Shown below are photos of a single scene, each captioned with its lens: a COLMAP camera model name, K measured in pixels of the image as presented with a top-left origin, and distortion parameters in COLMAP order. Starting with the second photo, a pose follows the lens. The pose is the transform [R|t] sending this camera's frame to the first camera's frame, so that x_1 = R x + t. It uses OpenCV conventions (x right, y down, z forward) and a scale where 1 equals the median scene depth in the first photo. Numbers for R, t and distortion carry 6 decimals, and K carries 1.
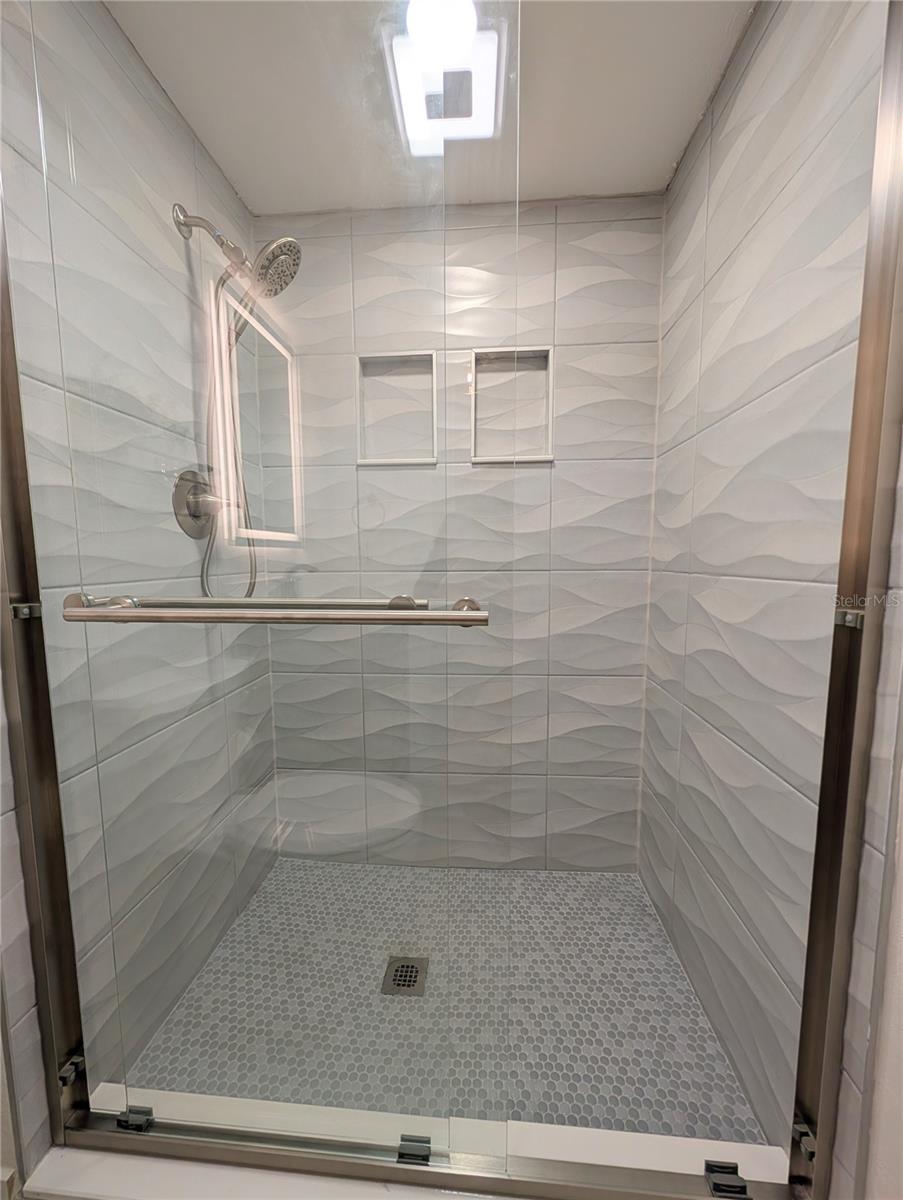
lens RADIAL K [[455.3, 0, 453.1], [0, 455.3, 600.4], [0, 0, 1]] dist [-0.001847, 0.000021]
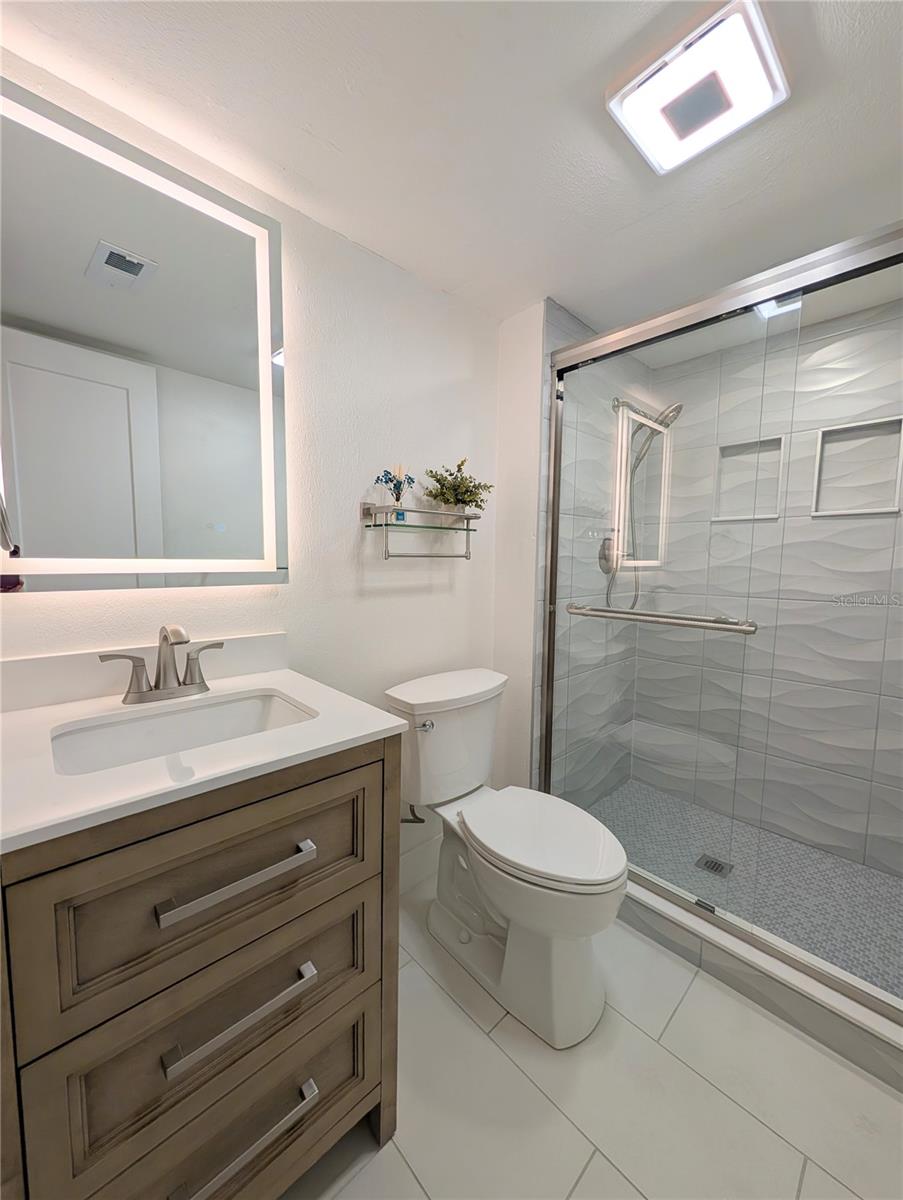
lens RADIAL K [[455.3, 0, 453.1], [0, 455.3, 600.4], [0, 0, 1]] dist [-0.001847, 0.000021]
pose [[0.742069, 0.073017, -0.666335, 0.161327], [-0.078836, 0.996657, 0.021418, -0.015092], [0.665672, 0.036638, 0.745345, -0.611013]]
